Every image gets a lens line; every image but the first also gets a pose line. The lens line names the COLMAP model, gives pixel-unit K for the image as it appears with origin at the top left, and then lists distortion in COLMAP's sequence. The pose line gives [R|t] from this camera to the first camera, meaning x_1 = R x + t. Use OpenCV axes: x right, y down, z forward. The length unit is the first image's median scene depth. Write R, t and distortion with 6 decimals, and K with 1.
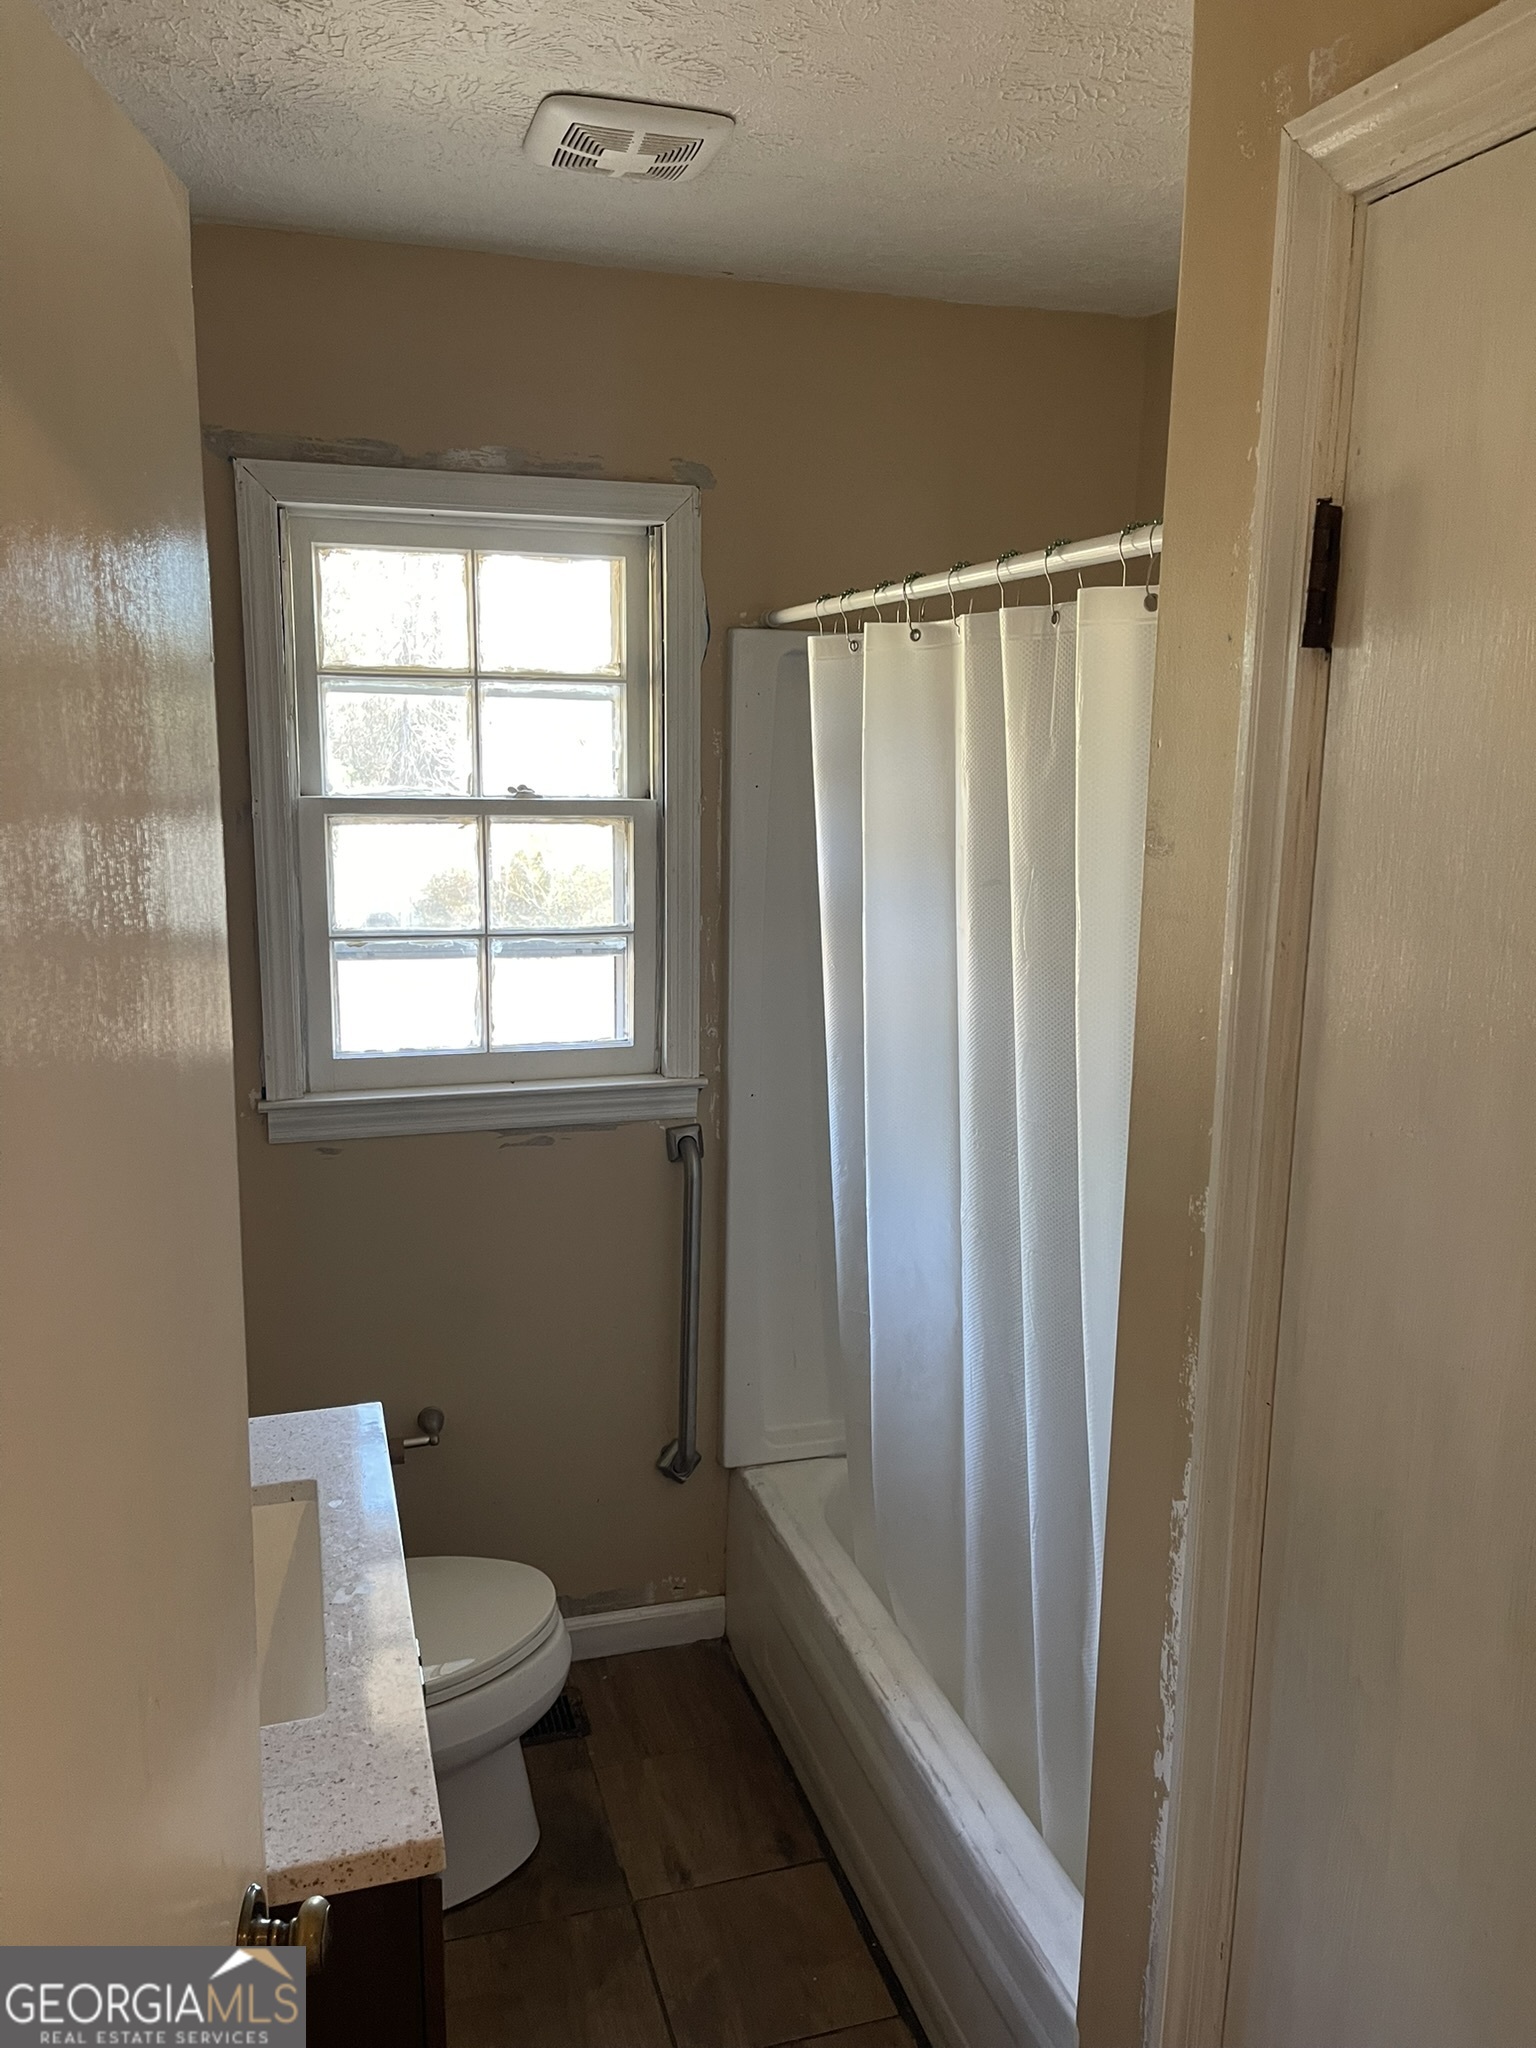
lens RADIAL K [[1511.0, 0, 766.8], [0, 1511.0, 1023.1], [0, 0, 1]] dist [-0.001334, -0.003300]
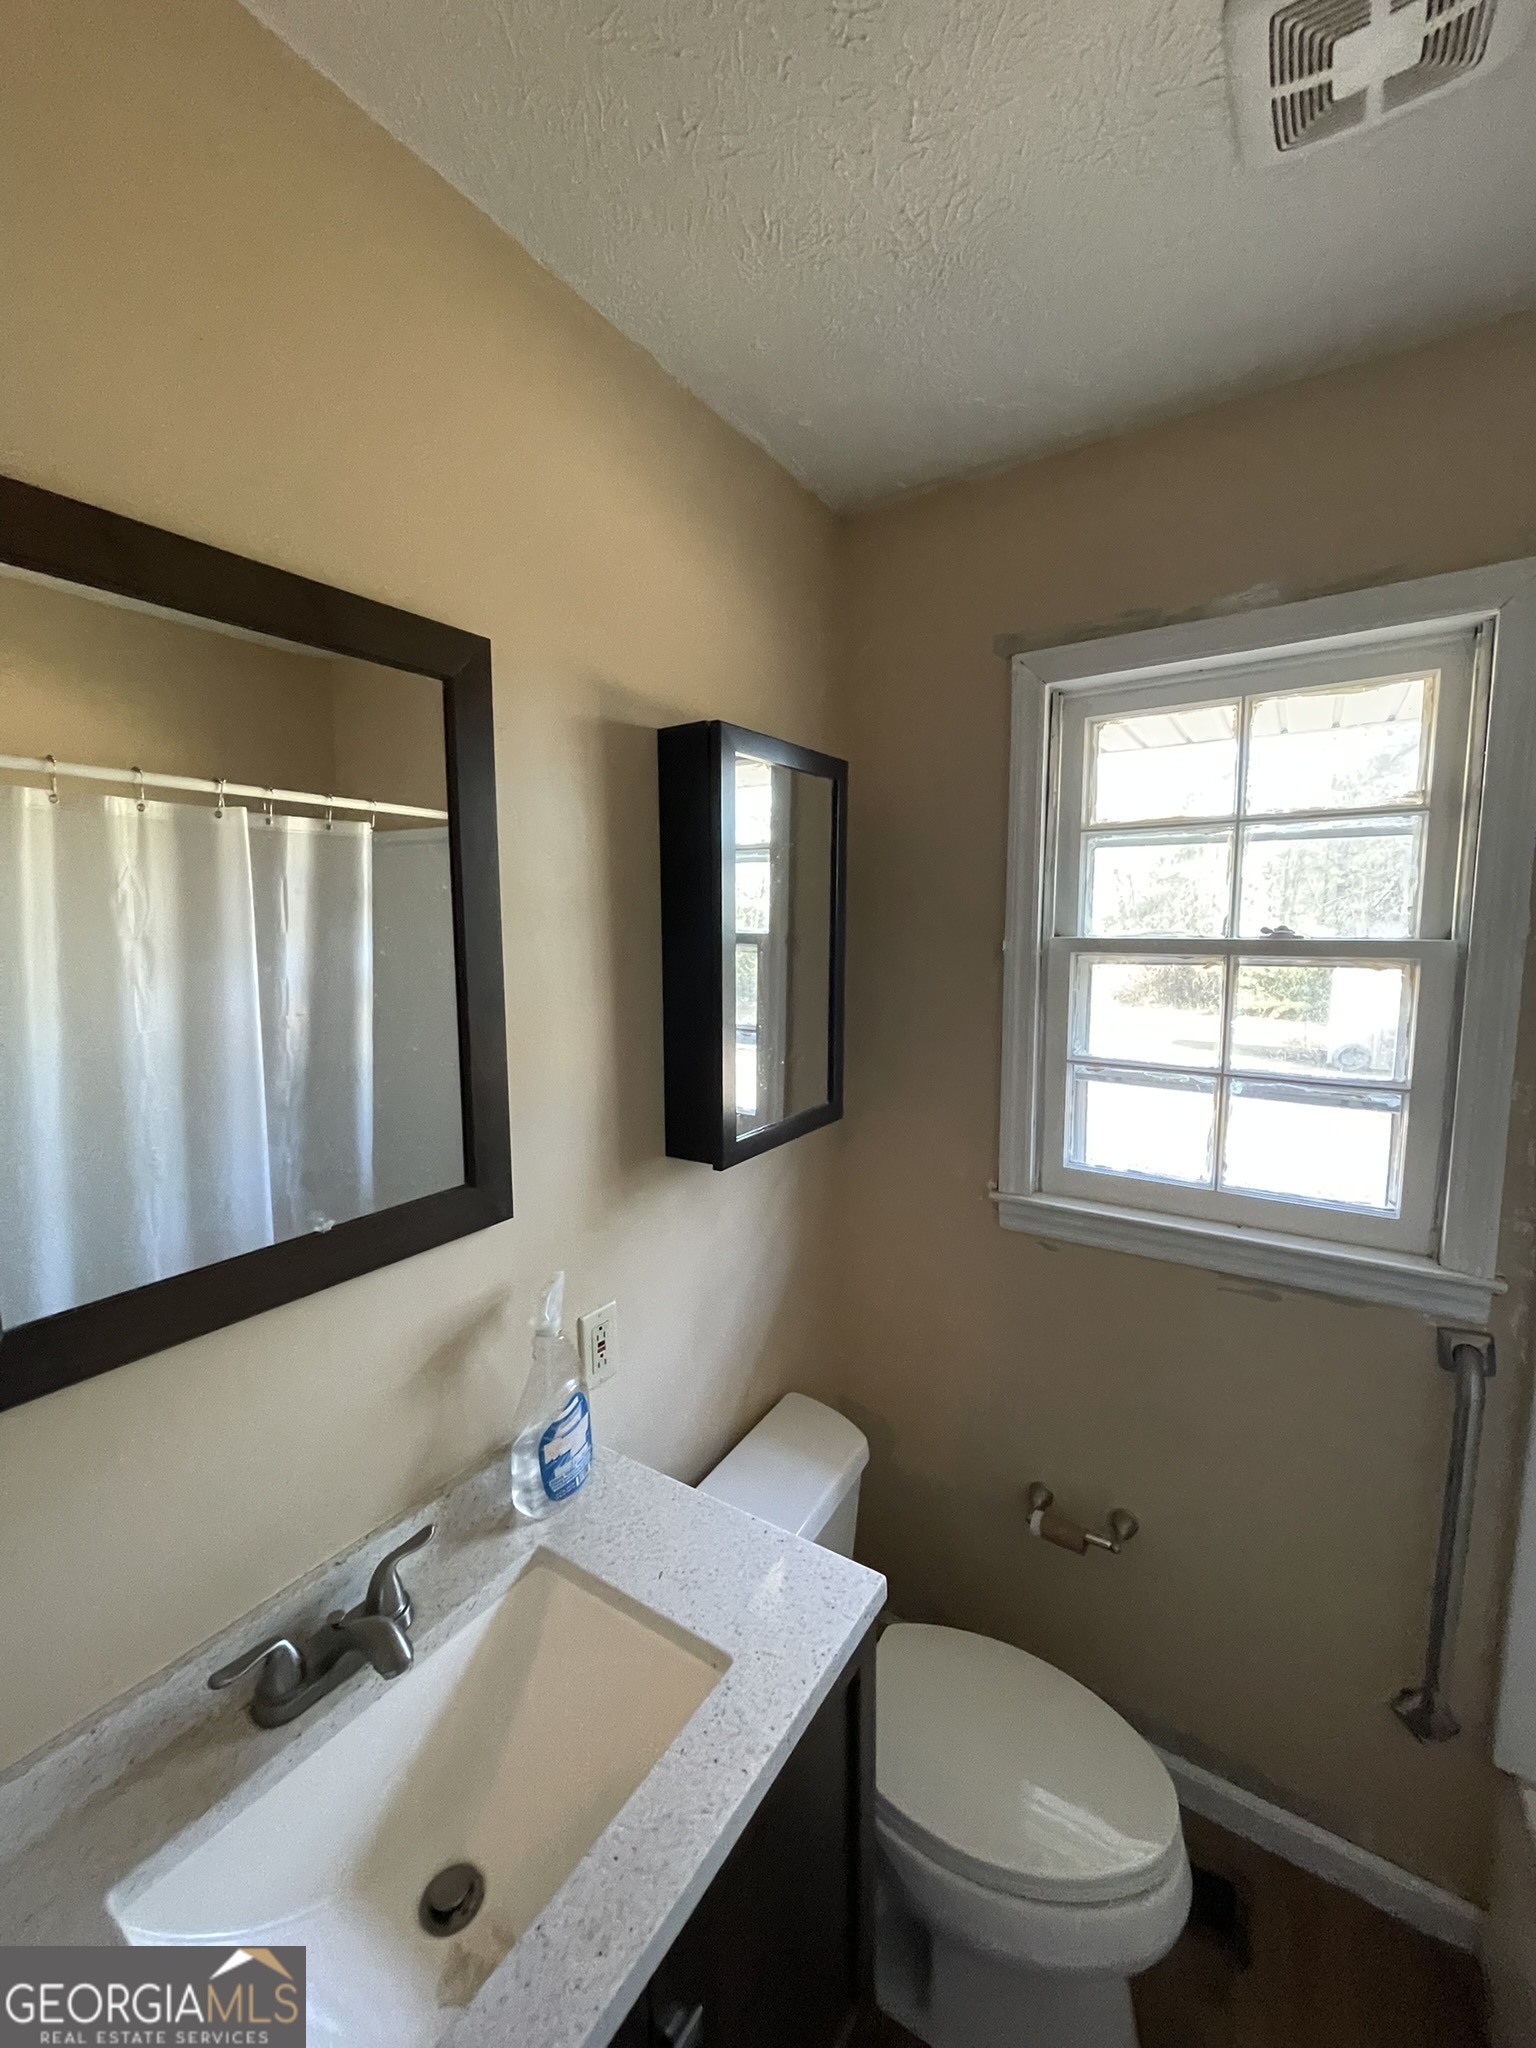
lens RADIAL K [[815.5, 0, 762.5], [0, 815.5, 1014.7], [0, 0, 1]] dist [-0.004432, -0.000704]
pose [[0.635174, 0.063664, -0.769741, 0.033111], [-0.132039, 0.990877, -0.027002, -0.042126], [0.760999, 0.118786, 0.637786, 0.413895]]
